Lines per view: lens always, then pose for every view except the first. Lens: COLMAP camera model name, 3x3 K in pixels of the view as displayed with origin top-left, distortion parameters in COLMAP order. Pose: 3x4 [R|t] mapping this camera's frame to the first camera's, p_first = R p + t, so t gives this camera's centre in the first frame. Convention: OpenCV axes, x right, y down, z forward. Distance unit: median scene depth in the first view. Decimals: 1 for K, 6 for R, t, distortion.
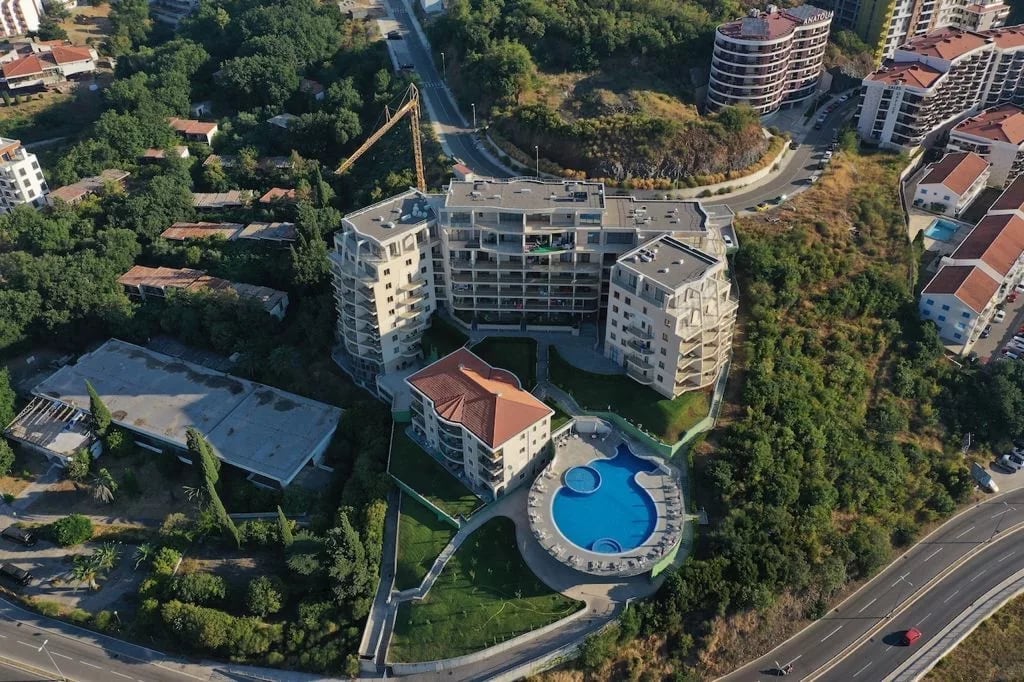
lens RADIAL K [[806.4, 0, 512.0], [0, 806.4, 341.0], [0, 0, 1]] dist [0.003008, 0.003736]
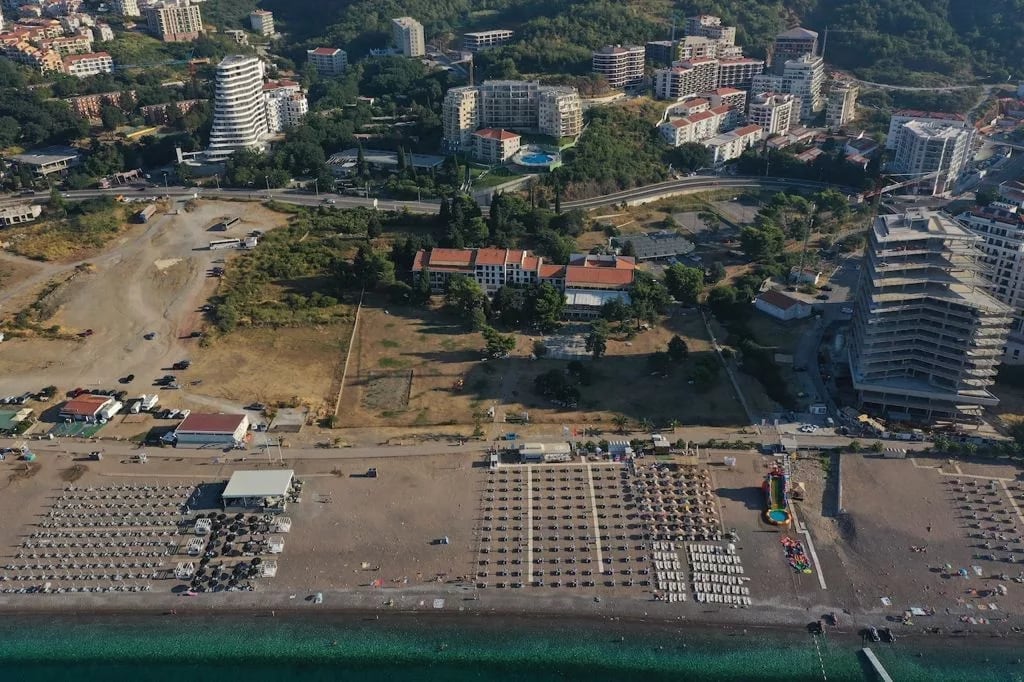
lens RADIAL K [[806.4, 0, 512.0], [0, 806.4, 341.0], [0, 0, 1]] dist [0.003008, 0.003736]
pose [[0.999985, -0.004588, 0.002937, 0.005564], [0.005054, 0.982609, -0.185617, 1.190735], [-0.002034, 0.185629, 0.982618, -1.568632]]
